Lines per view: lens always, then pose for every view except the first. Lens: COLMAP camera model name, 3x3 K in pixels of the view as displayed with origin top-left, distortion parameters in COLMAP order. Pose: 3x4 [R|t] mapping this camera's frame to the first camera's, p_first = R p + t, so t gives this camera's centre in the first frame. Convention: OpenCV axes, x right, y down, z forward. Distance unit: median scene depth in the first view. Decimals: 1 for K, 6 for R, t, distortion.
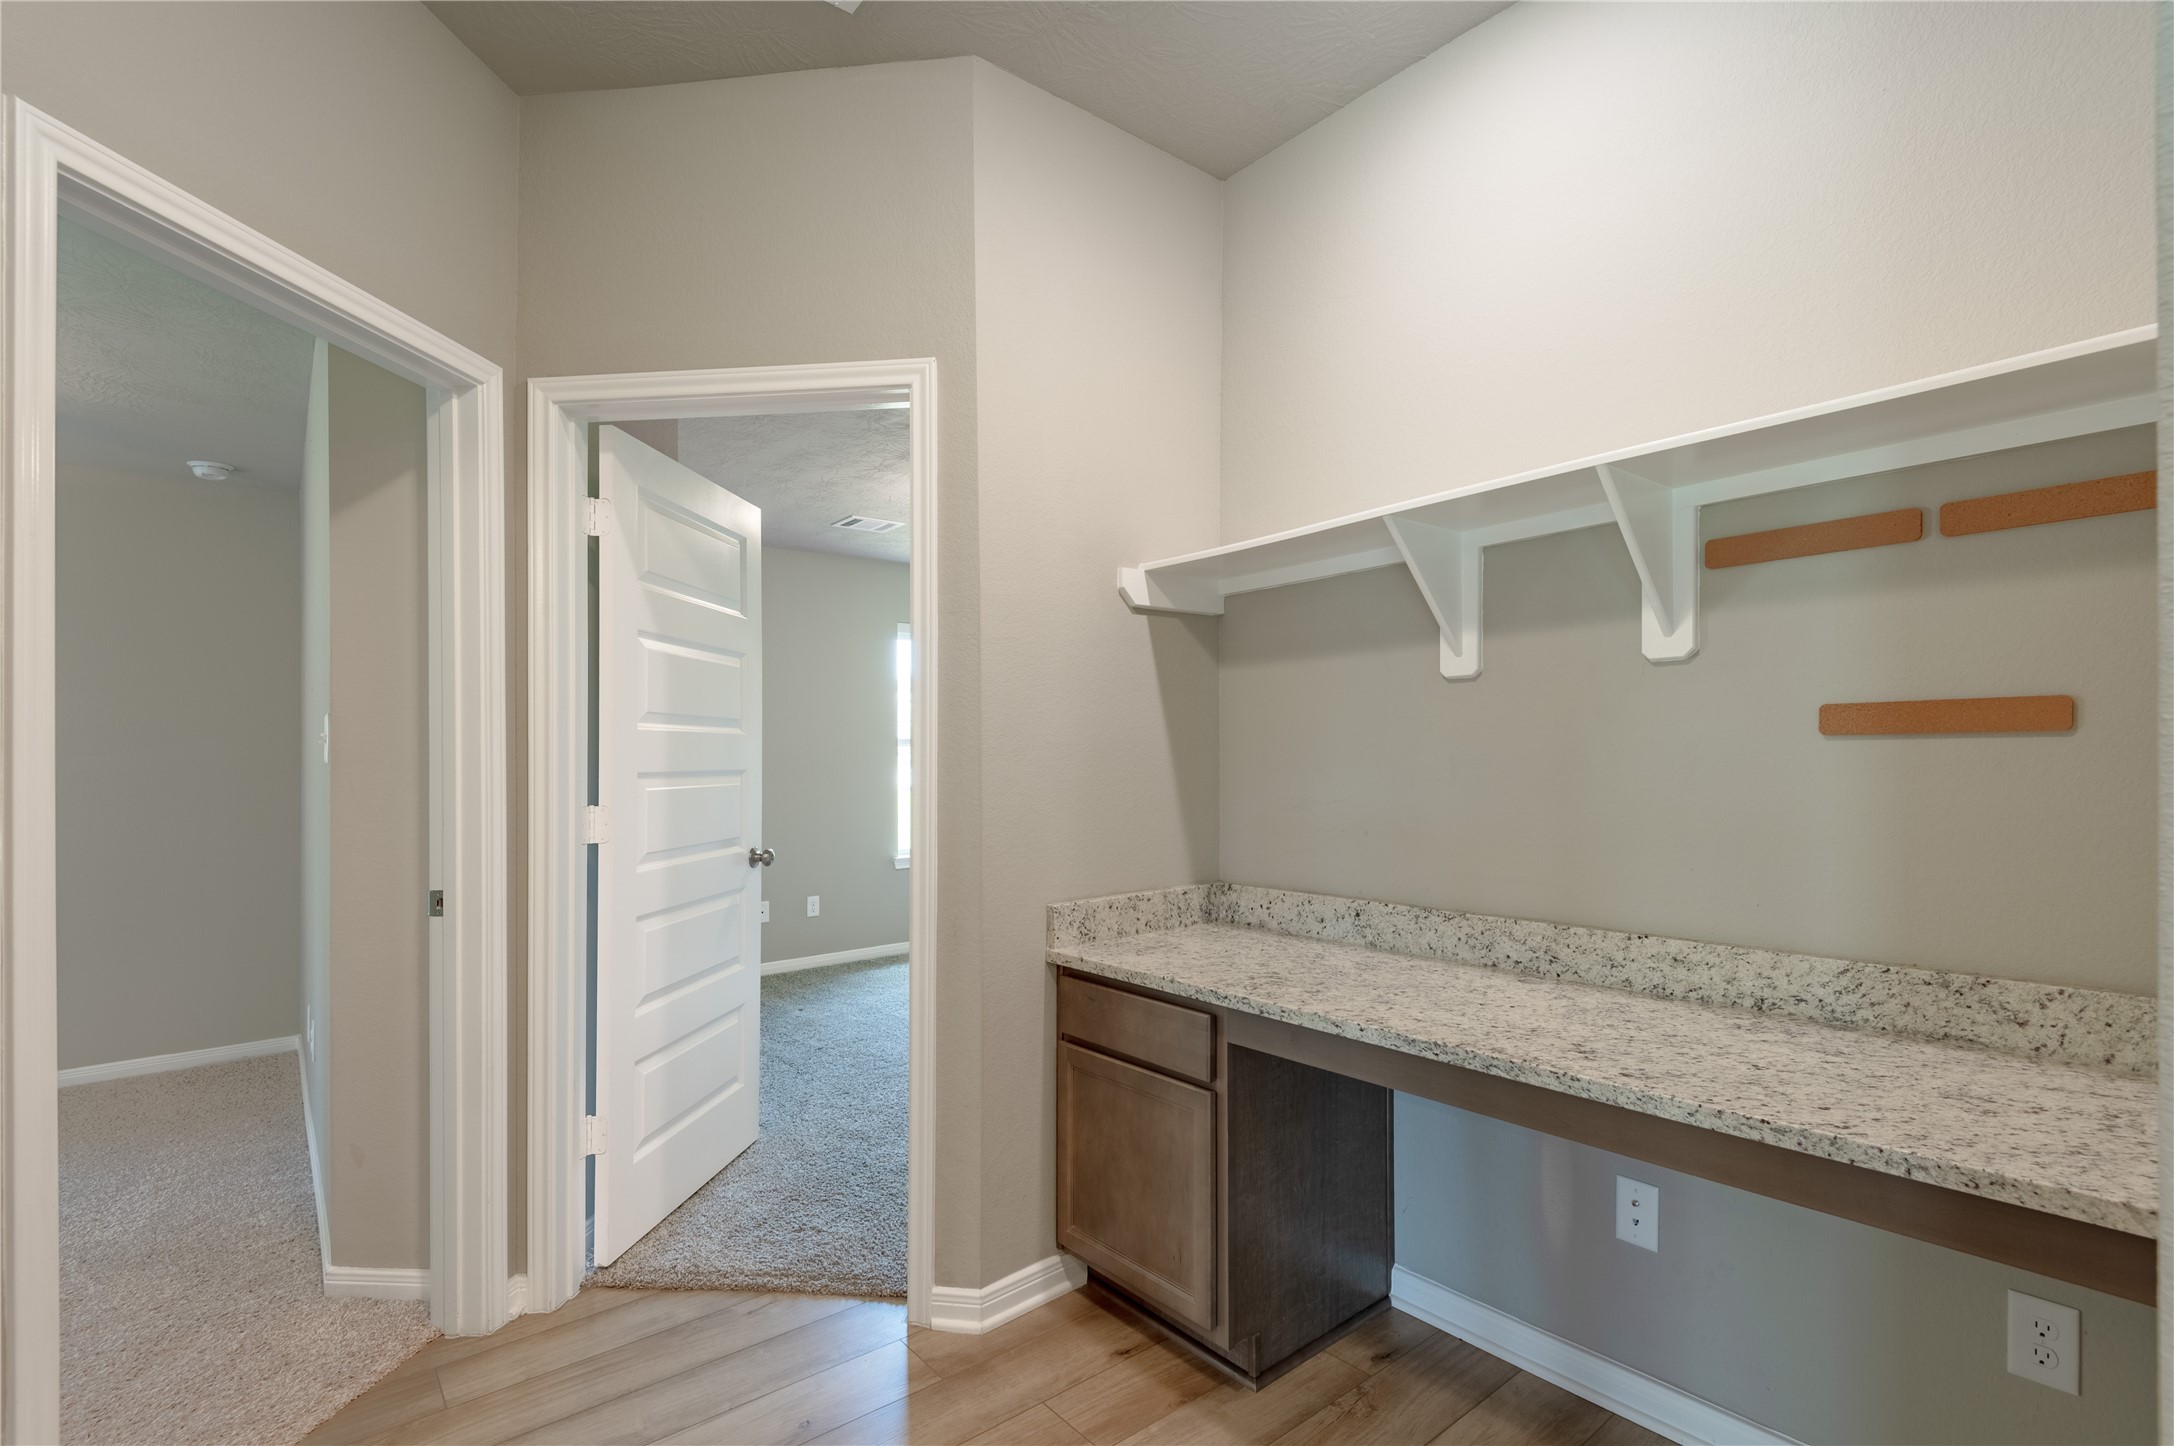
lens RADIAL K [[1004.5, 0, 1102.0], [0, 1004.5, 740.8], [0, 0, 1]] dist [0.020642, -0.011358]
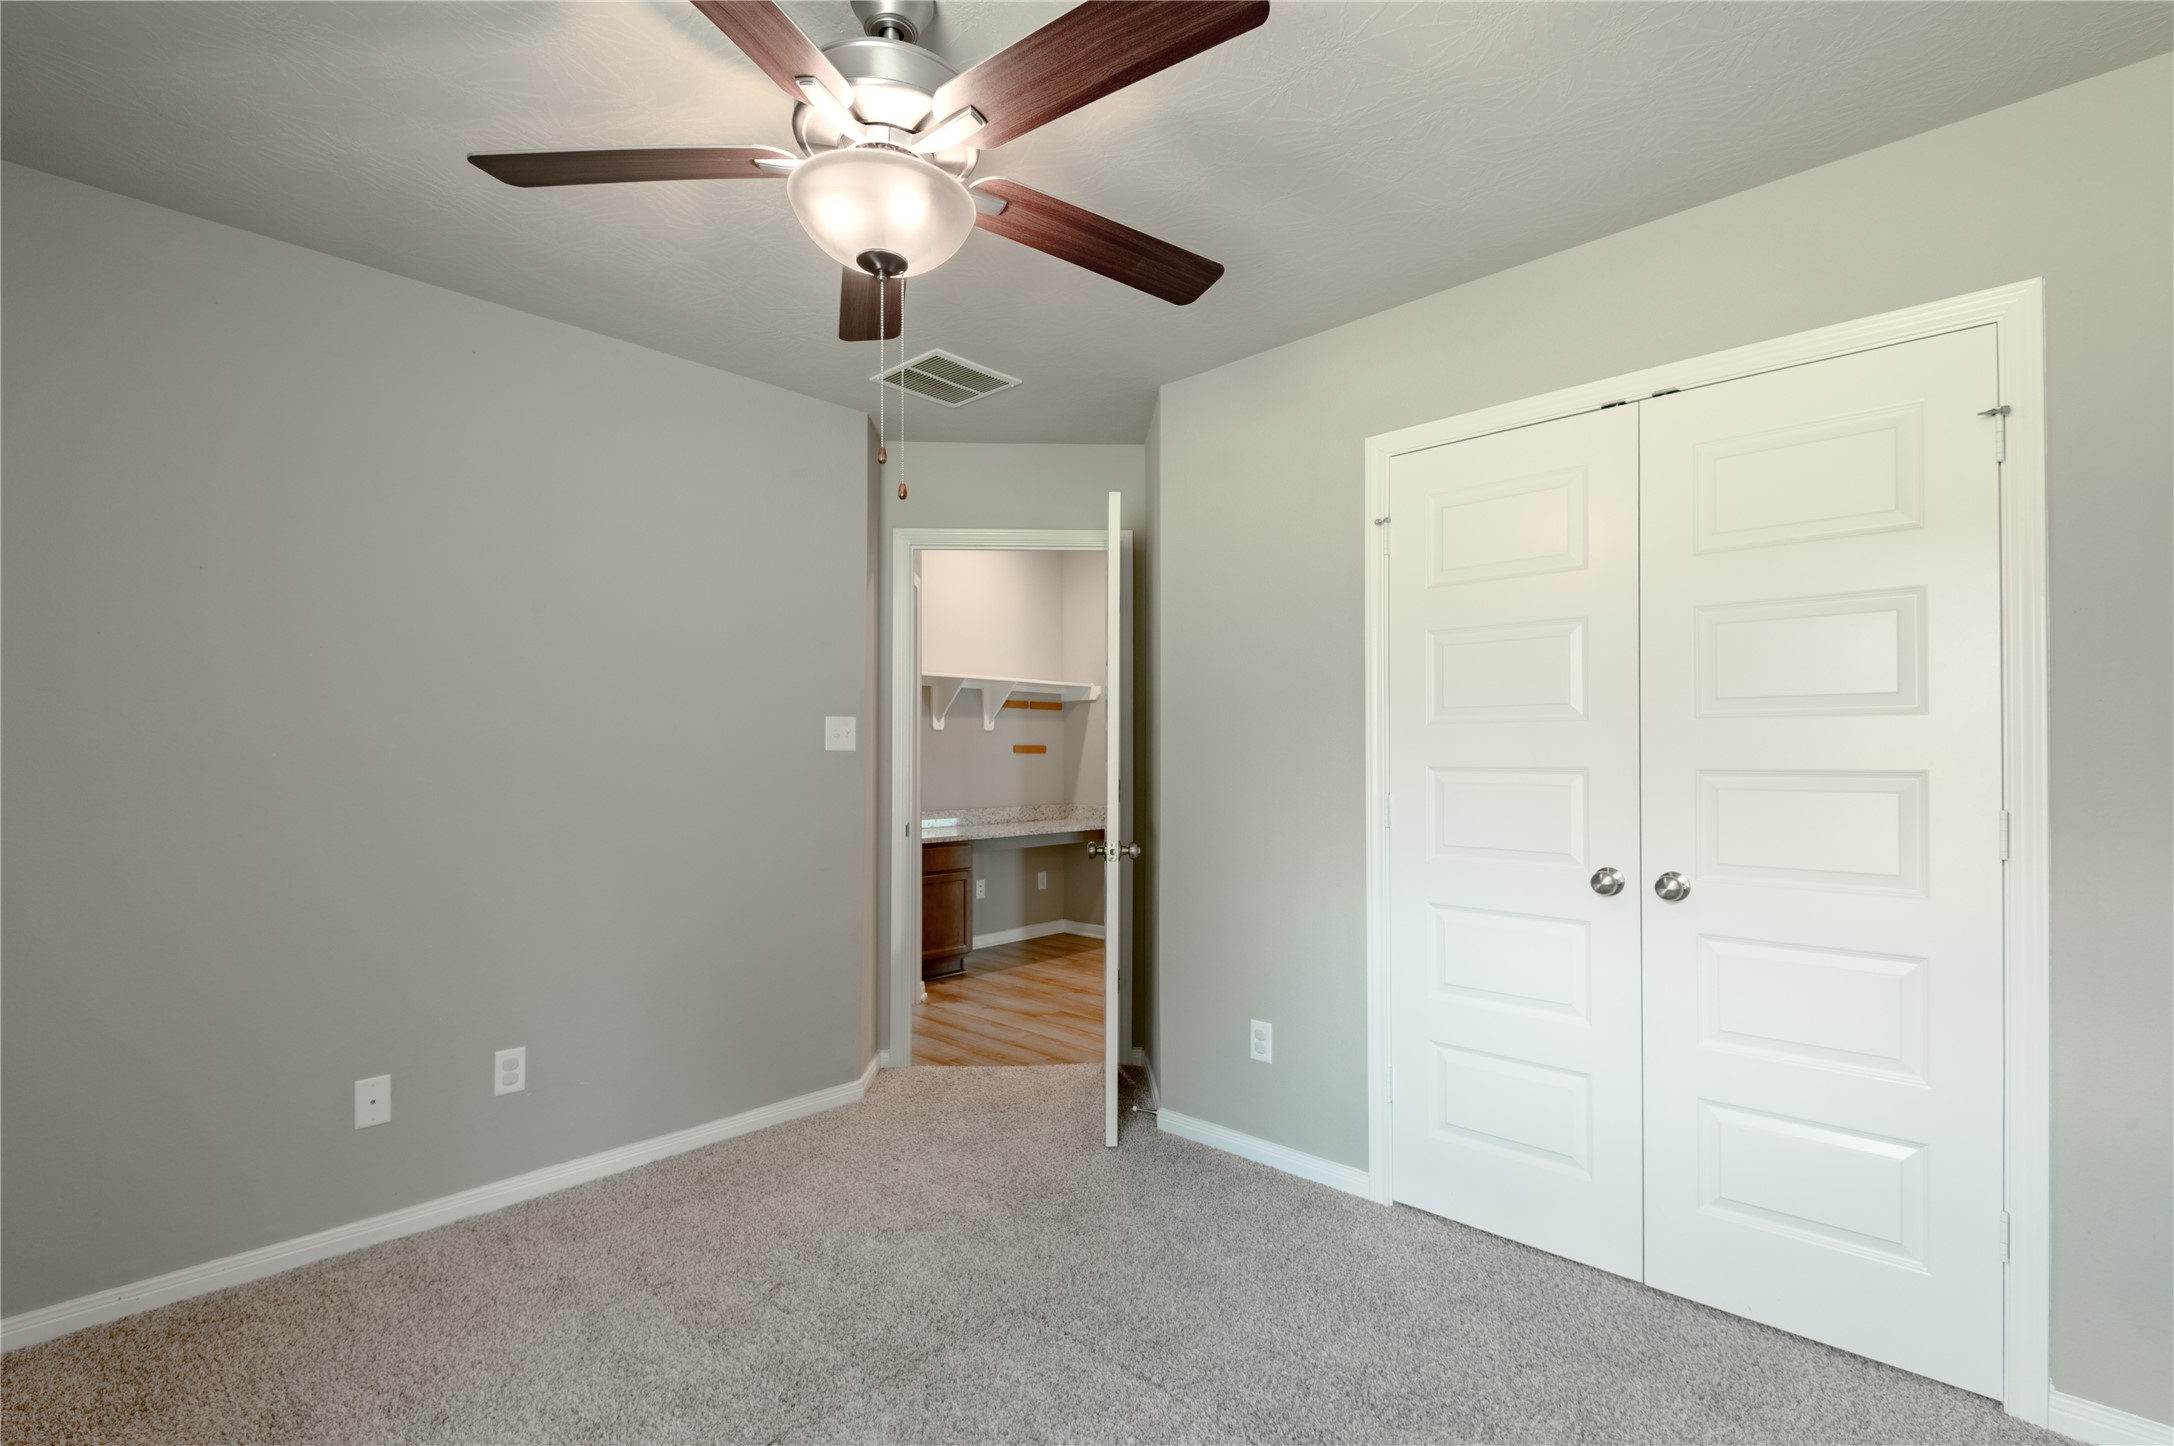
lens RADIAL K [[1004.5, 0, 1116.9], [0, 1004.5, 733.8], [0, 0, 1]] dist [0.020642, -0.011358]
pose [[-0.121279, 0.022224, 0.992370, -3.347205], [-0.020808, 0.999473, -0.024927, 0.010731], [-0.992400, -0.023672, -0.120753, 1.083964]]
